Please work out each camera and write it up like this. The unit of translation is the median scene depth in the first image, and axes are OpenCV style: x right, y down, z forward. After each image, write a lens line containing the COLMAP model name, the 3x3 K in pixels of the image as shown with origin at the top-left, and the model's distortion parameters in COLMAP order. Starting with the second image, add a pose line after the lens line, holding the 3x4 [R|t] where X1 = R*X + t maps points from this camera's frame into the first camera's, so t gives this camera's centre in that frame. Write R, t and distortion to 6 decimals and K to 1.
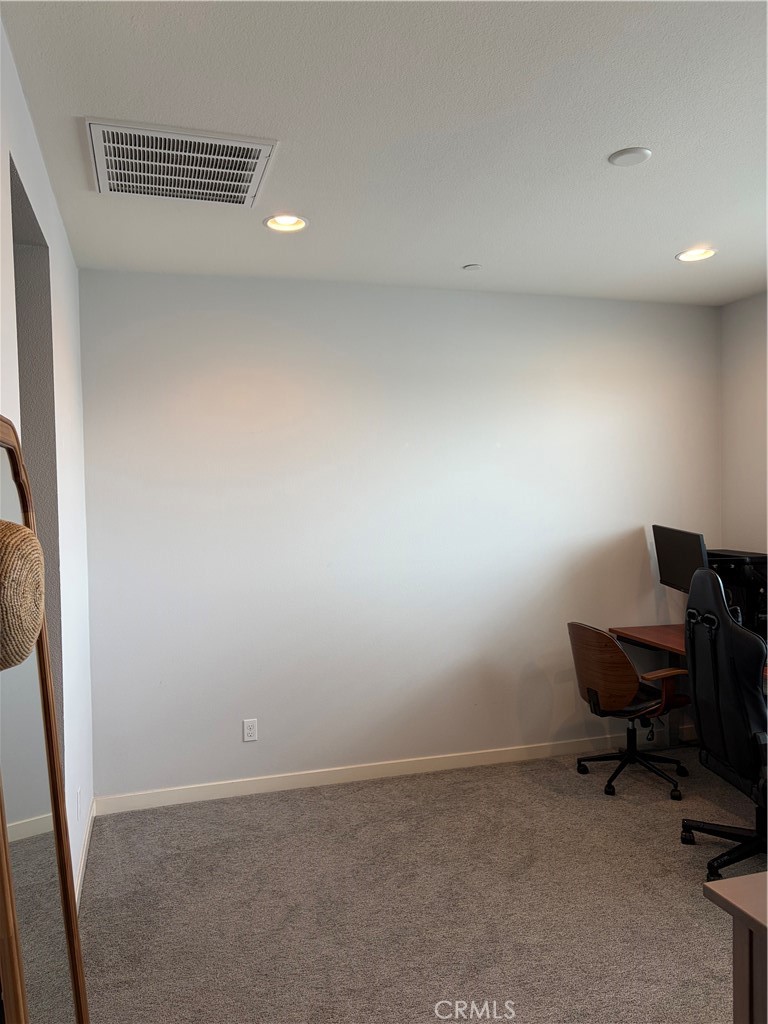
lens RADIAL K [[772.4, 0, 379.8], [0, 772.4, 511.3], [0, 0, 1]] dist [0.058618, -0.069260]
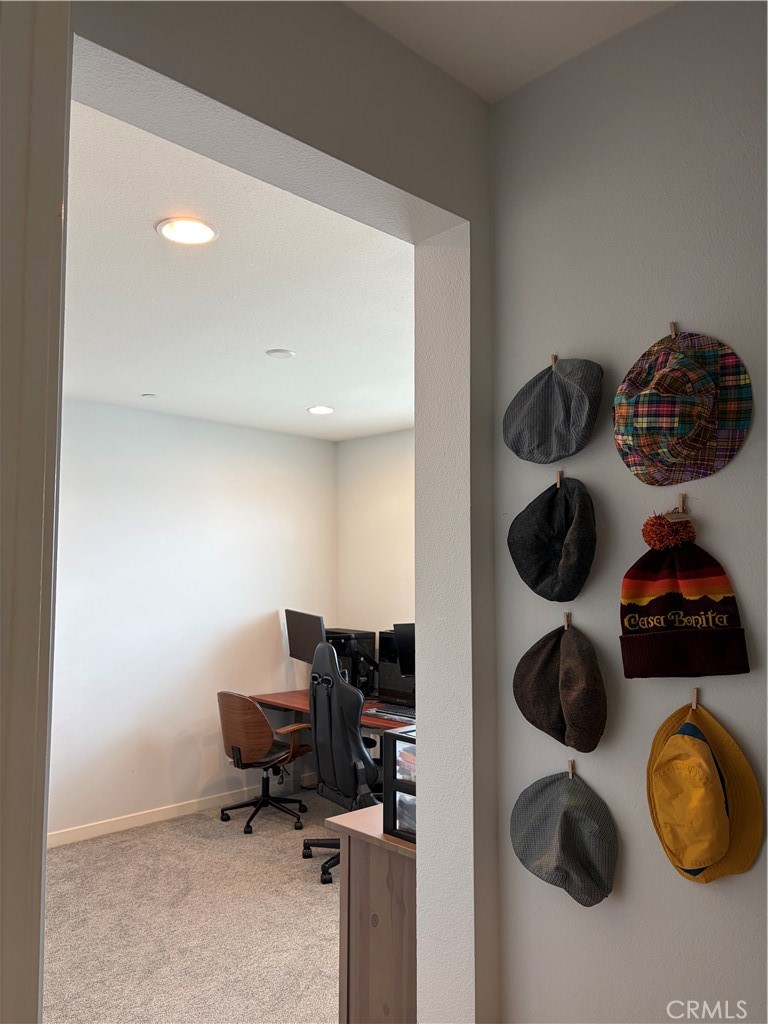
lens RADIAL K [[772.4, 0, 379.8], [0, 772.4, 511.3], [0, 0, 1]] dist [0.058618, -0.069260]
pose [[0.890317, 0.055740, 0.451916, -0.099682], [-0.008814, 0.994403, -0.105285, -0.011039], [-0.455256, 0.089754, 0.885825, -0.217681]]
